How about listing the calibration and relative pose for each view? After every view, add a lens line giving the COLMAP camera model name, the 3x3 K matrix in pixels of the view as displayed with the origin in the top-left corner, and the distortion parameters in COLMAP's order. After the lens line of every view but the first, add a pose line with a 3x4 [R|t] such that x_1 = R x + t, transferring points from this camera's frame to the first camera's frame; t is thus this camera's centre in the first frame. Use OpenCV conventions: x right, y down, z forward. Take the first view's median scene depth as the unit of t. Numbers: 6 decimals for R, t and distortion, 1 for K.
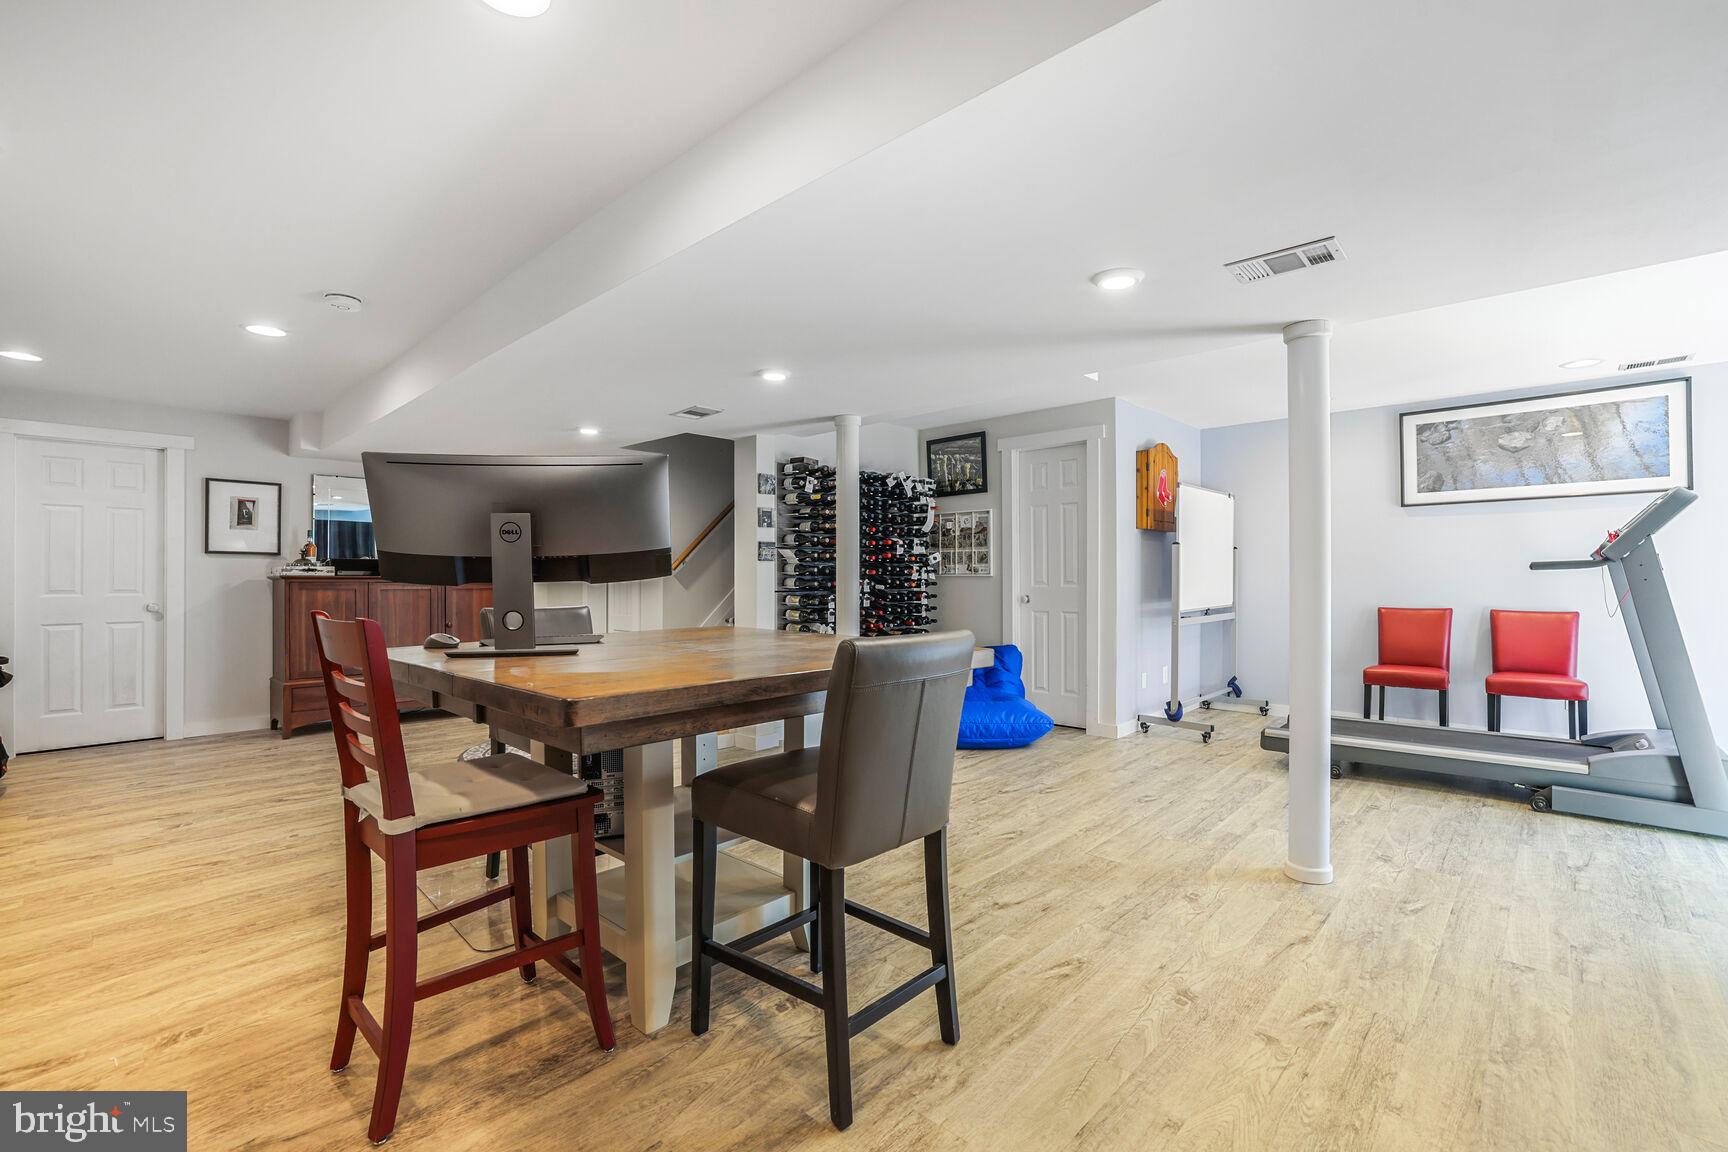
lens RADIAL K [[738.0, 0, 894.3], [0, 738.0, 576.9], [0, 0, 1]] dist [-0.020978, 0.004045]
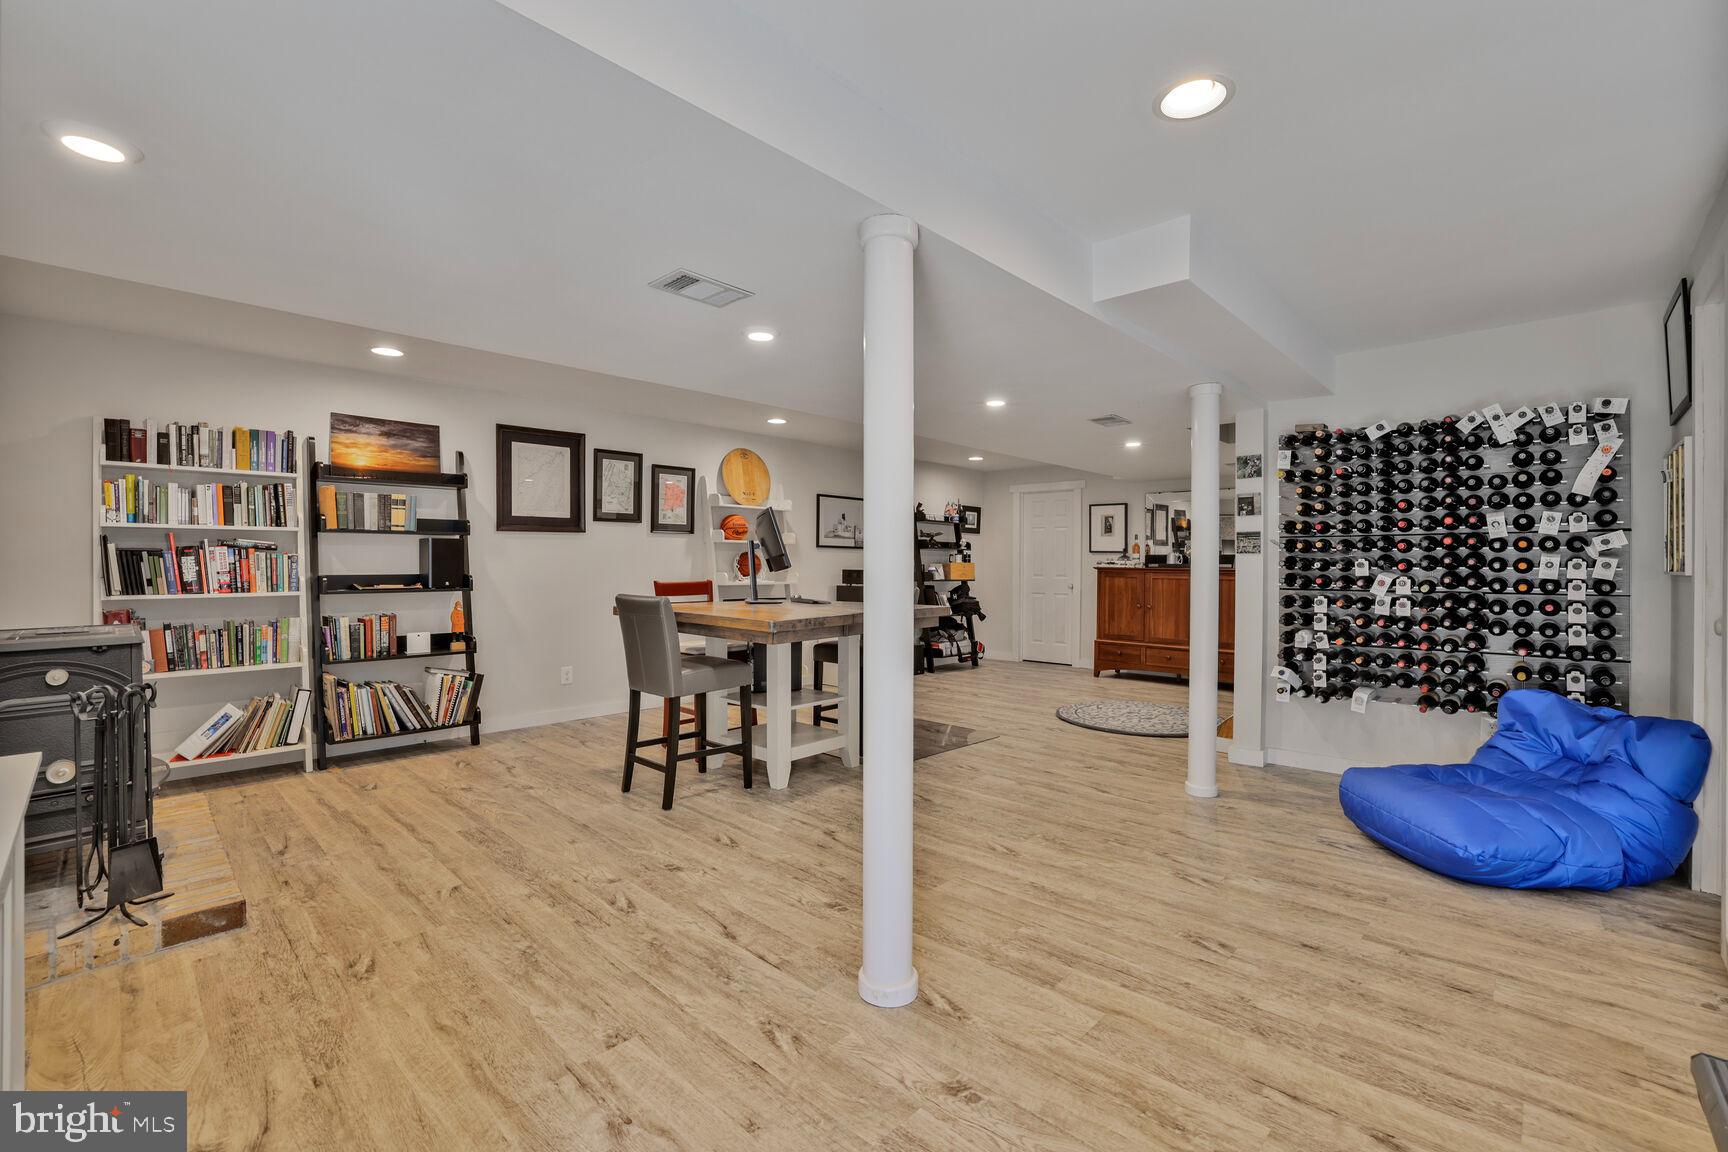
lens RADIAL K [[738.0, 0, 874.4], [0, 738.0, 569.3], [0, 0, 1]] dist [-0.020978, 0.004045]
pose [[-0.005720, 0.010493, -0.999929, 1.509123], [0.006062, 0.999927, 0.010459, -0.030888], [0.999965, -0.006002, -0.005783, 1.146936]]
